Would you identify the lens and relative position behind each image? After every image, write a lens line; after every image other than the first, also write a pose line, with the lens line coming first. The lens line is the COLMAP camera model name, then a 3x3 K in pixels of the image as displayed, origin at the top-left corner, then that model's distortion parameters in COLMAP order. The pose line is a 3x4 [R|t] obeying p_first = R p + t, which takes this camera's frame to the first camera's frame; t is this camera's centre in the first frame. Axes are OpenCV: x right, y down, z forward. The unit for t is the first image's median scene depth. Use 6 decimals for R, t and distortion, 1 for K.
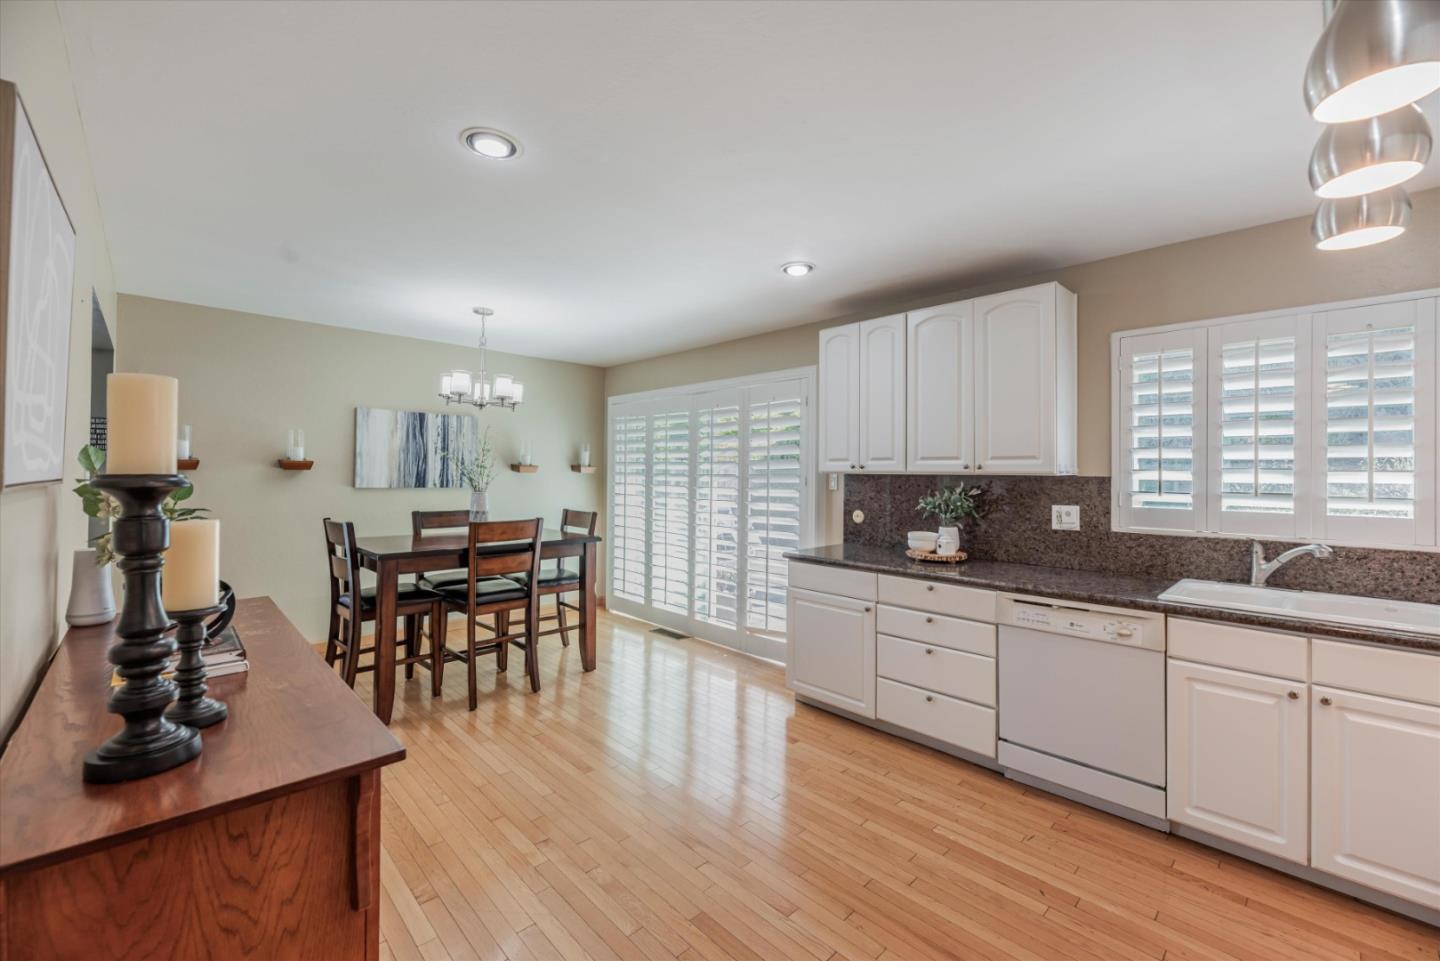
lens RADIAL K [[586.4, 0, 725.8], [0, 586.4, 469.8], [0, 0, 1]] dist [0.001002, -0.000050]
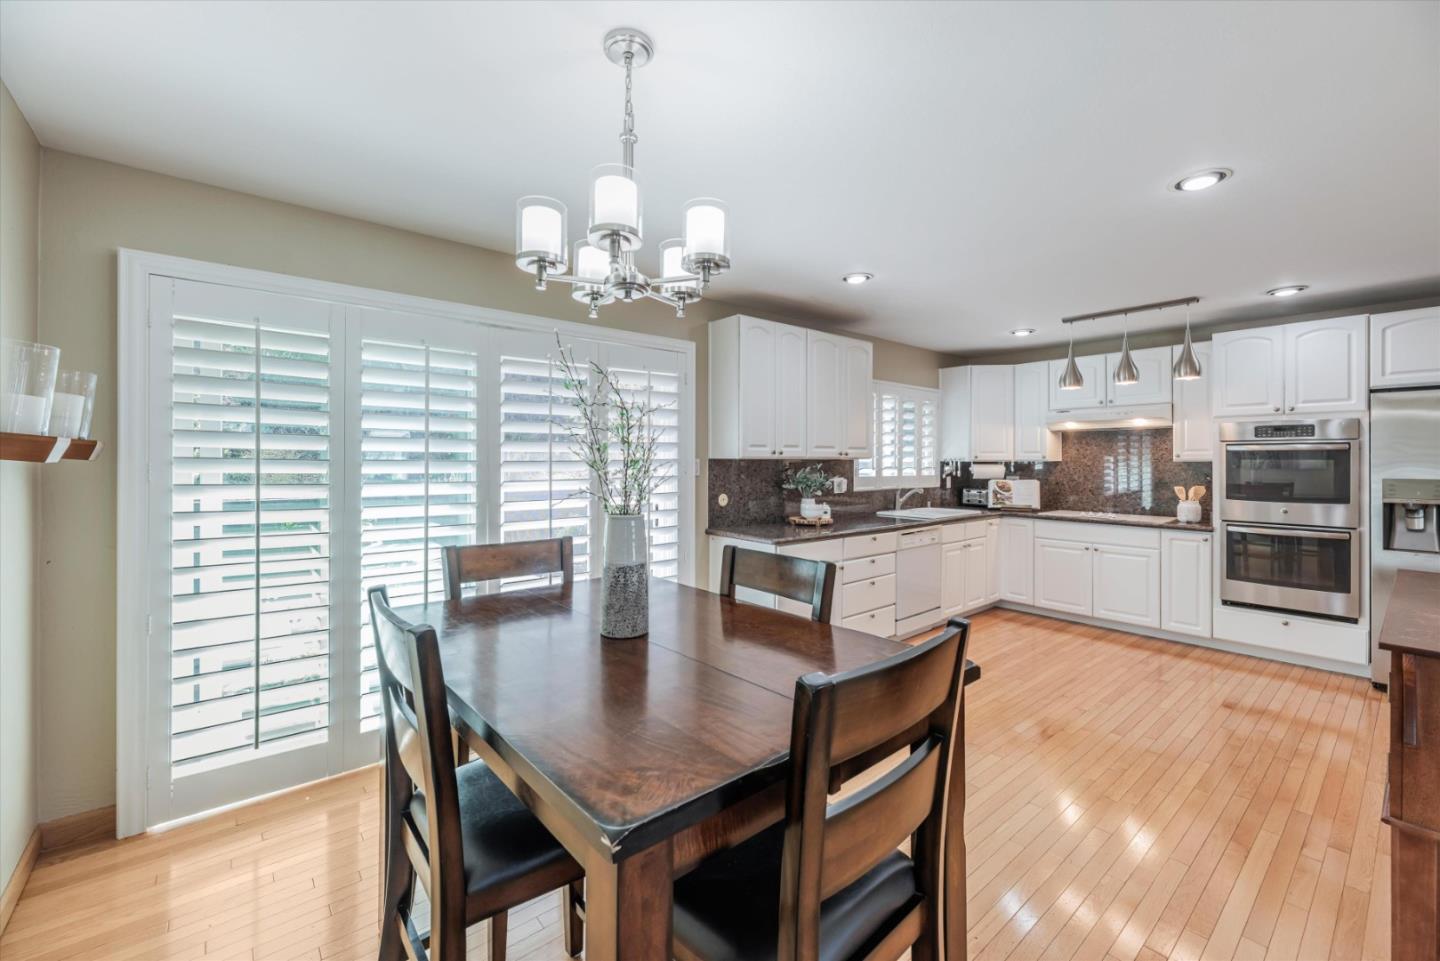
lens RADIAL K [[586.4, 0, 725.8], [0, 586.4, 469.8], [0, 0, 1]] dist [0.001002, -0.000050]
pose [[0.074927, -0.025592, 0.996861, -0.908200], [-0.007800, 0.999625, 0.026250, -0.000907], [-0.997159, -0.009742, 0.074699, 1.039017]]
